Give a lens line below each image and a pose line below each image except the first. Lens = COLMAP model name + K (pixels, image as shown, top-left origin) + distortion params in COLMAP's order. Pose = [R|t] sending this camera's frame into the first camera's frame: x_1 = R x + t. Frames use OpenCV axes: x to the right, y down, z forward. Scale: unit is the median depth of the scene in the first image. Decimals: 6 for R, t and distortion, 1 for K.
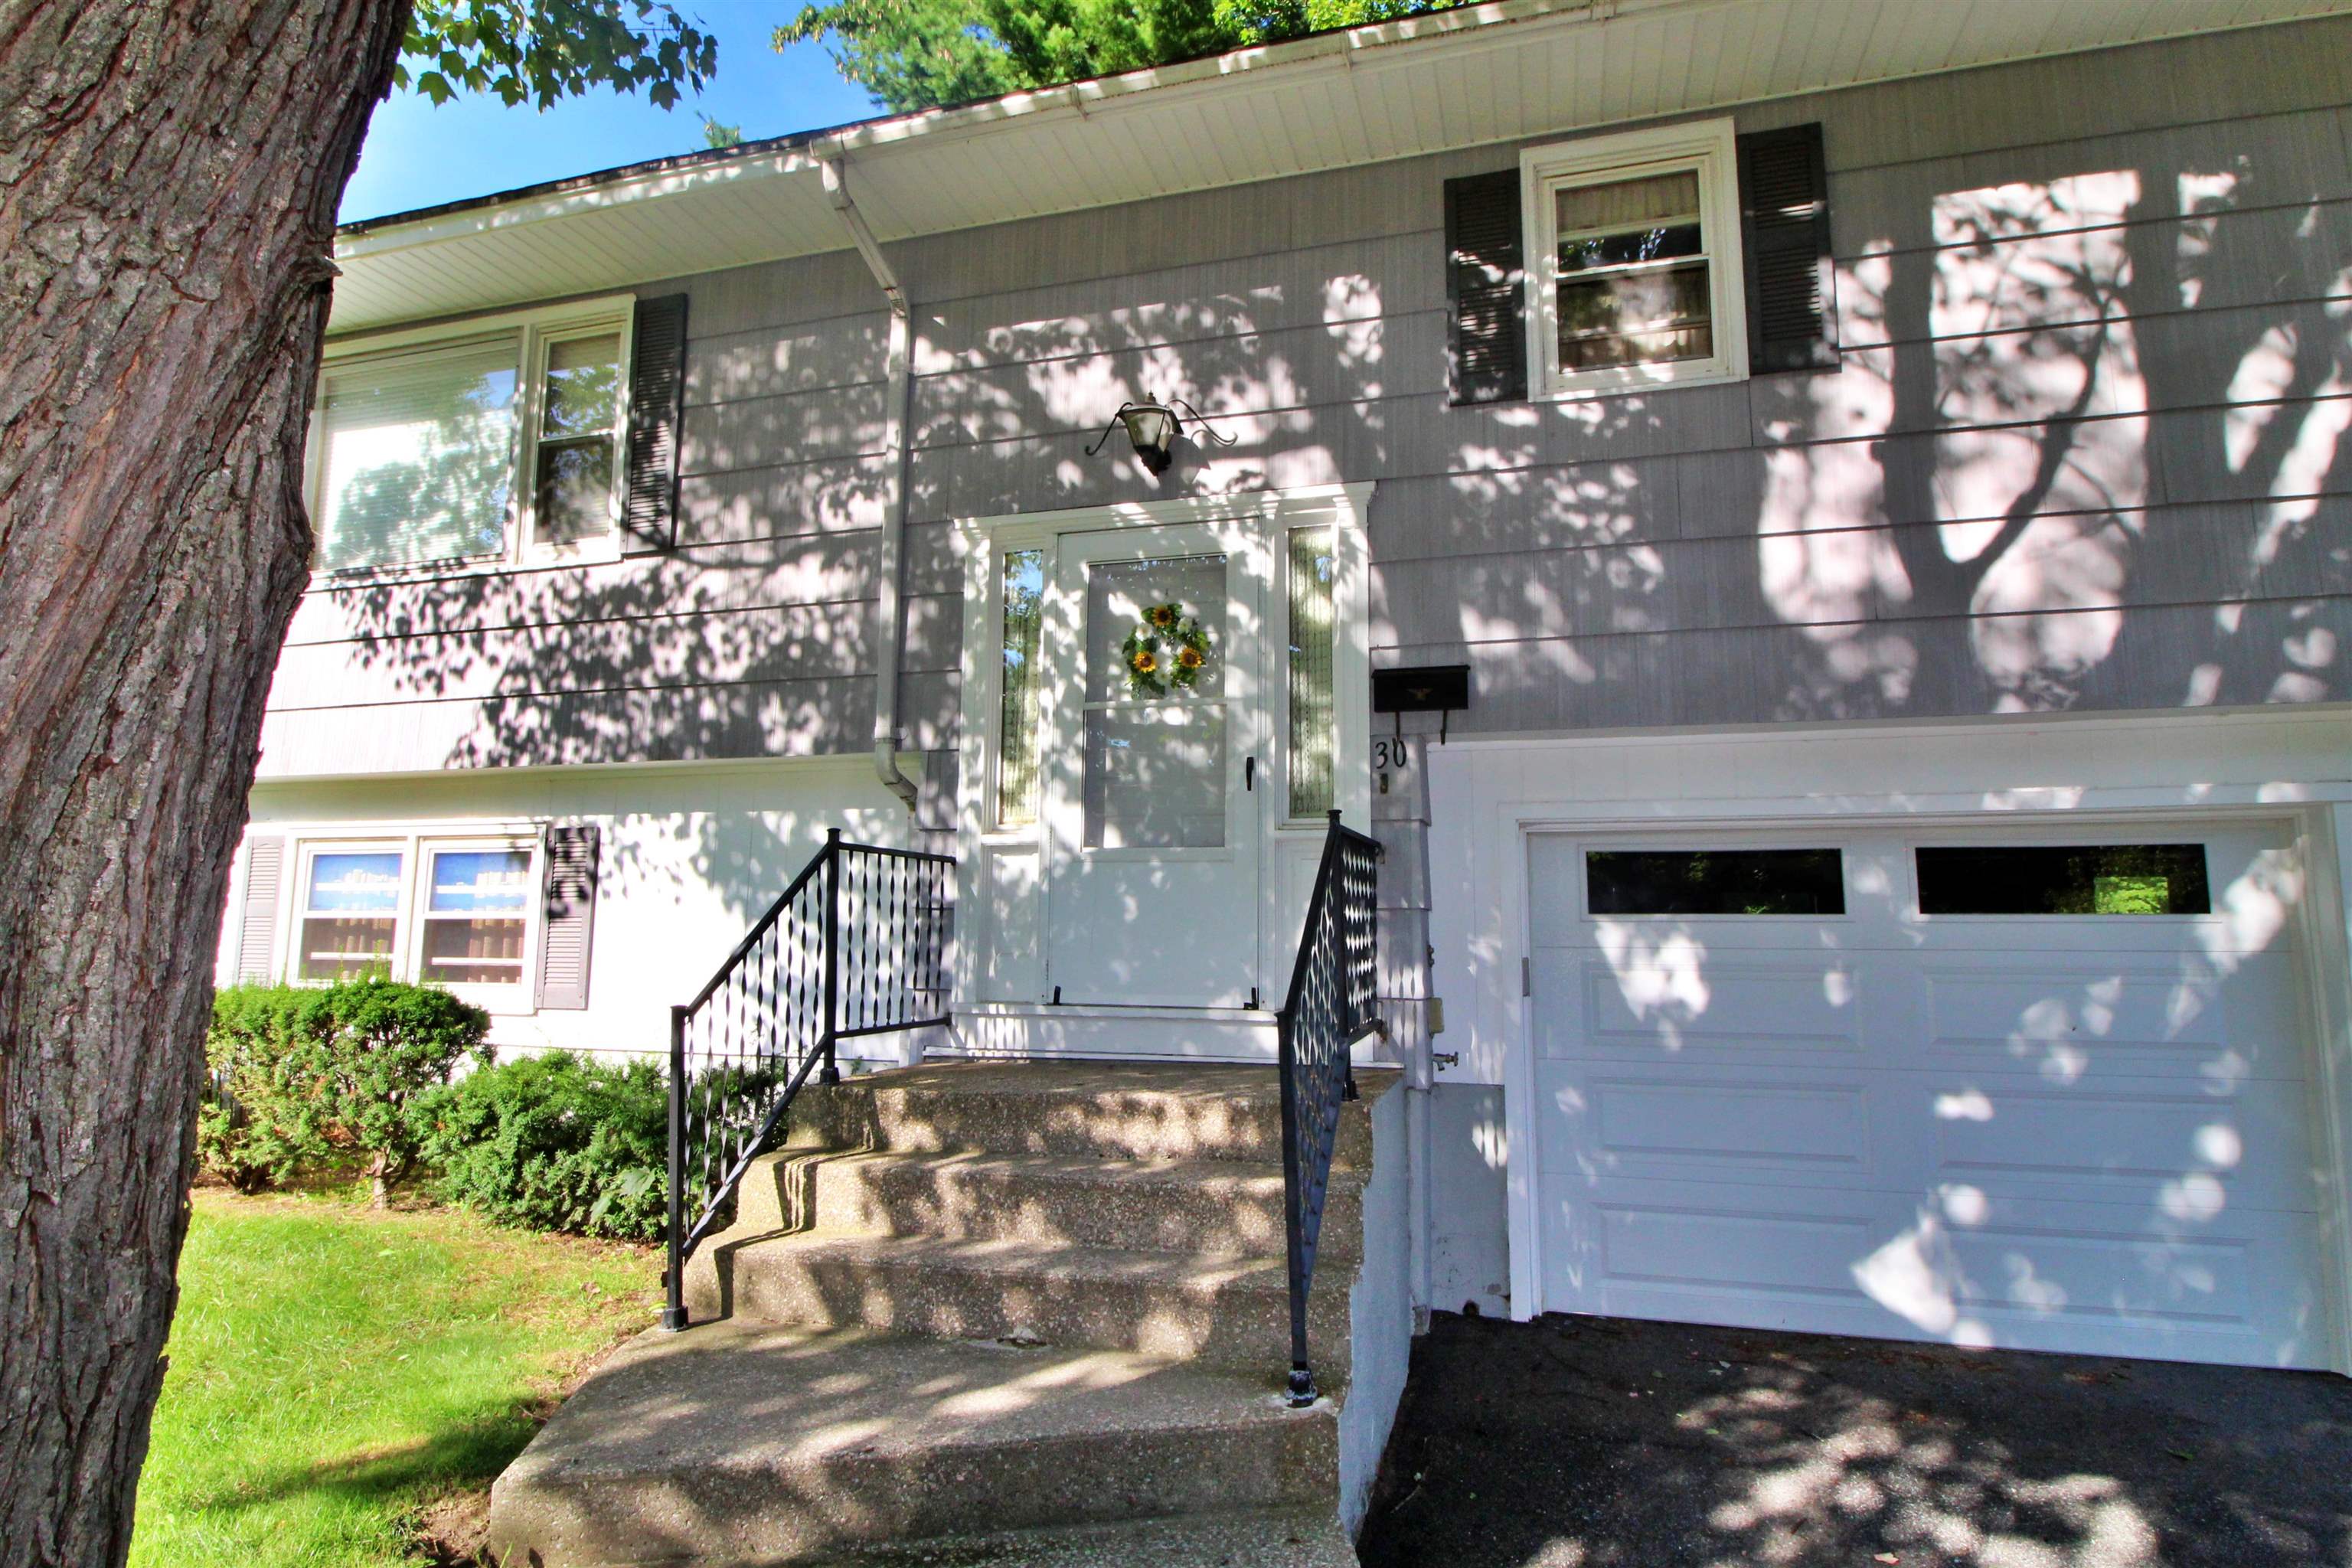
lens RADIAL K [[1221.1, 0, 1166.5], [0, 1221.1, 773.8], [0, 0, 1]] dist [-0.024271, 0.001055]
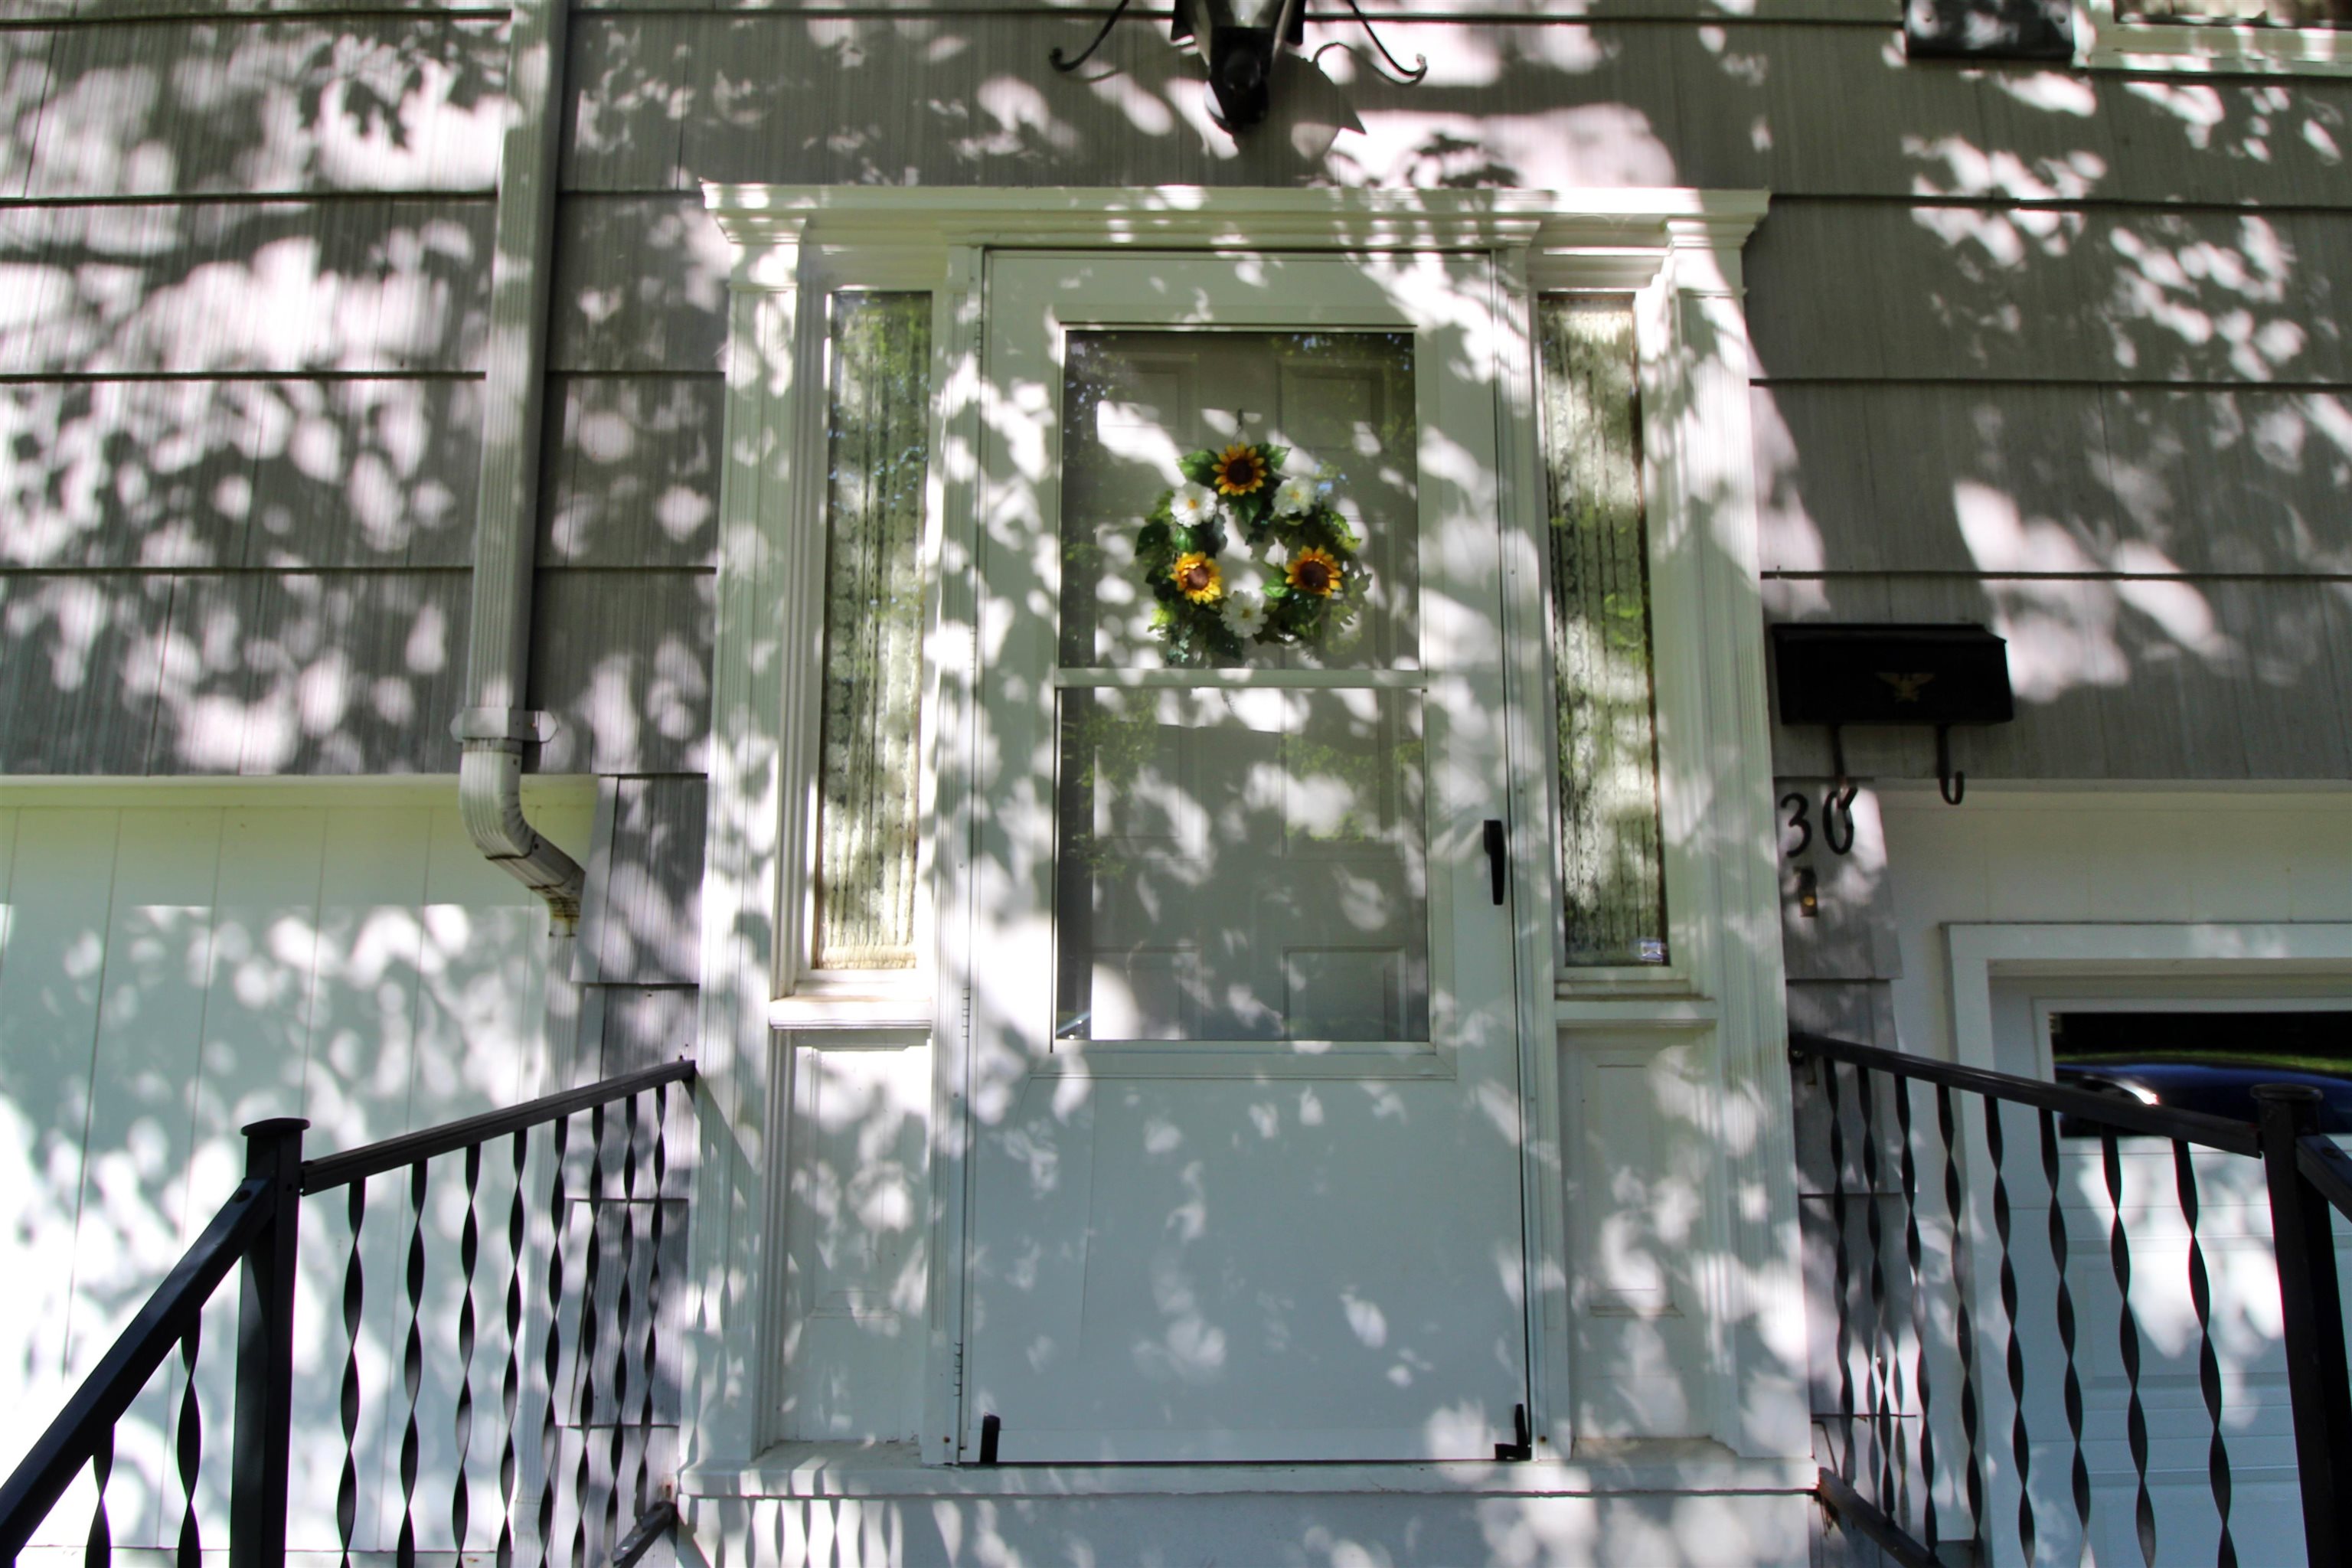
lens RADIAL K [[1221.1, 0, 1166.5], [0, 1221.1, 773.8], [0, 0, 1]] dist [-0.024271, 0.001055]
pose [[0.957877, 0.024716, 0.286112, -0.144663], [-0.028521, 0.999551, 0.009139, -0.027986], [-0.285758, -0.016914, 0.958153, 0.609261]]
